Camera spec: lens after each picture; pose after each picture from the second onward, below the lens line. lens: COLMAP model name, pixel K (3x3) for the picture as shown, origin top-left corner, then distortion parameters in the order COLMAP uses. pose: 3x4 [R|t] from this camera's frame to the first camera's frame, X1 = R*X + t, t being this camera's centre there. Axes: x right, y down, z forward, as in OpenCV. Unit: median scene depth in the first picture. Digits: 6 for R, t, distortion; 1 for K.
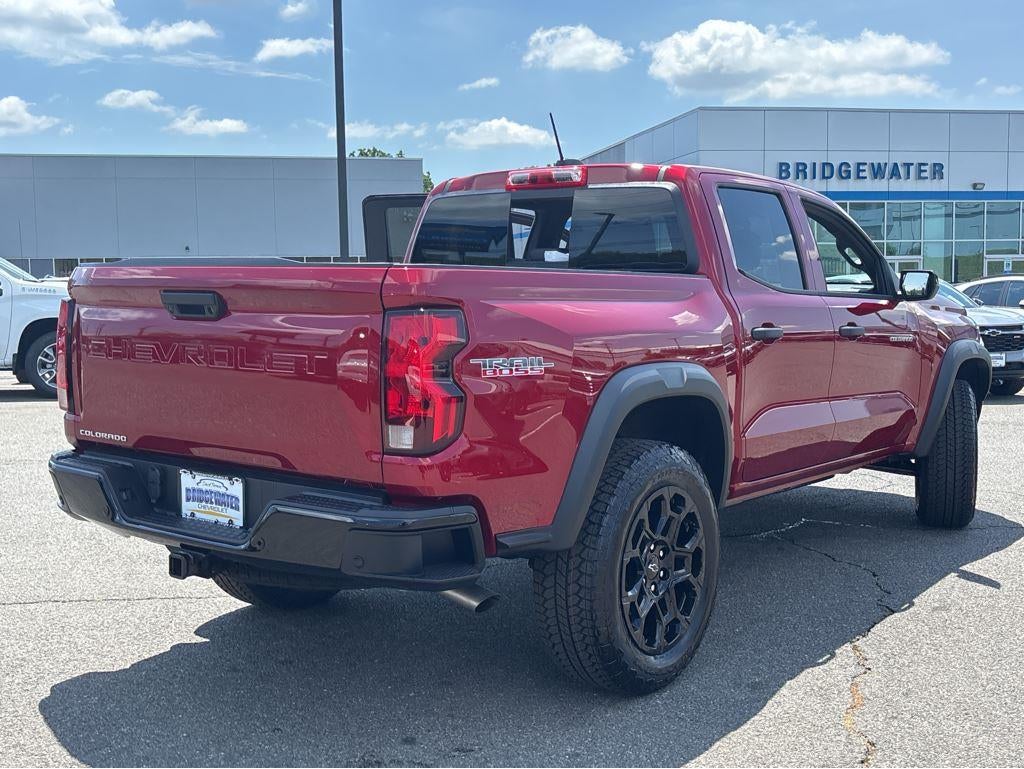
lens RADIAL K [[1160.2, 0, 498.3], [0, 1160.2, 380.5], [0, 0, 1]] dist [0.275215, -1.041330]
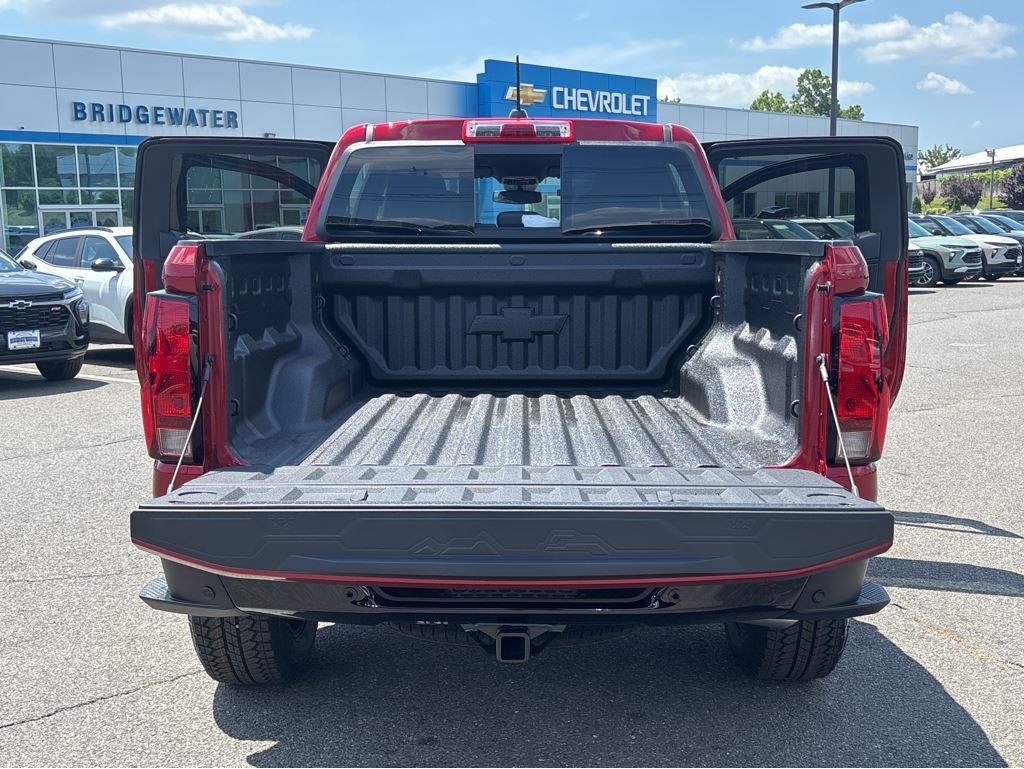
lens RADIAL K [[1169.8, 0, 512.0], [0, 1169.8, 384.5], [0, 0, 1]] dist [0.159745, -0.468576]
pose [[0.801640, -0.086299, 0.591545, -0.628932], [0.057557, 0.996070, 0.067314, -0.053998], [-0.595030, -0.019914, 0.803457, 0.356111]]
